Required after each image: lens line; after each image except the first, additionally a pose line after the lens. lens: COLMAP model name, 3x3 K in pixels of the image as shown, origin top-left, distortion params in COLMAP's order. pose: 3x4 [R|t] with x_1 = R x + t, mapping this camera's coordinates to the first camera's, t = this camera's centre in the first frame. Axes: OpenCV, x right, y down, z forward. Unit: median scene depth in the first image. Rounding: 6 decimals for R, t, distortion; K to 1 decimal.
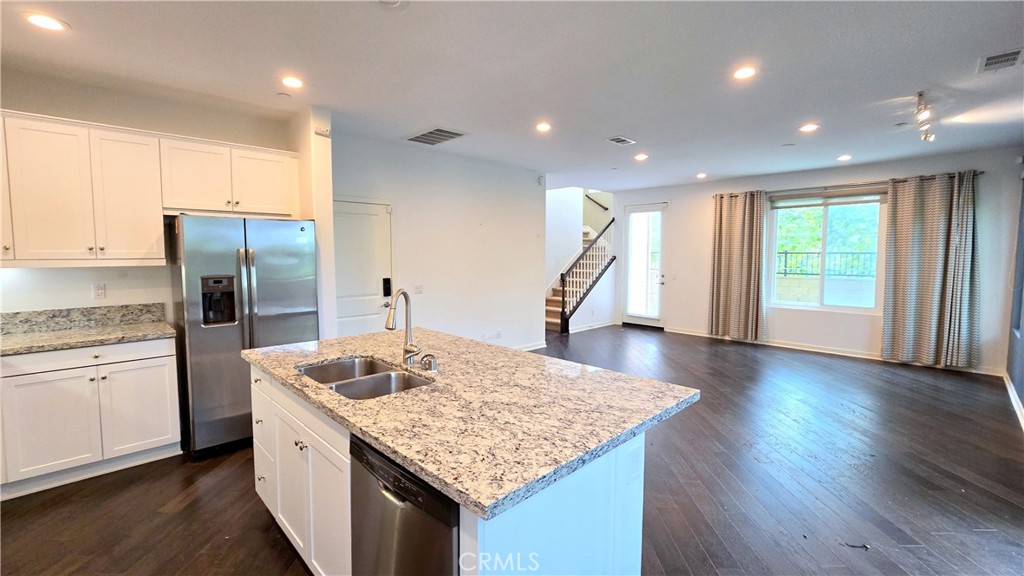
lens RADIAL K [[416.4, 0, 503.8], [0, 416.4, 281.0], [0, 0, 1]] dist [-0.001546, -0.000137]
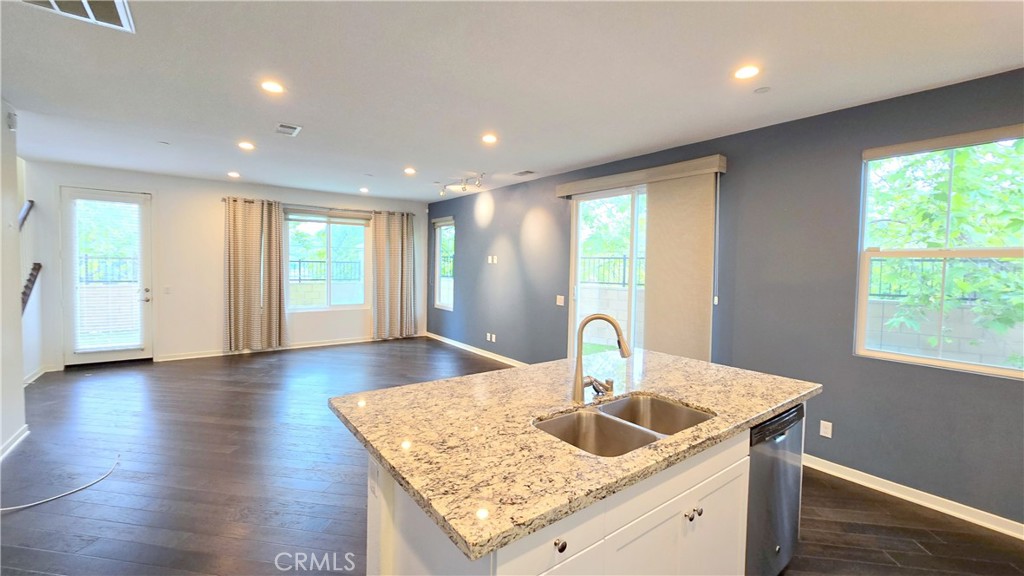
lens RADIAL K [[416.4, 0, 503.8], [0, 416.4, 281.0], [0, 0, 1]] dist [-0.001546, -0.000137]
pose [[0.155543, -0.040950, 0.986980, -0.323773], [0.051003, 0.998141, 0.033376, -0.025885], [-0.986512, 0.045148, 0.157342, 0.296494]]
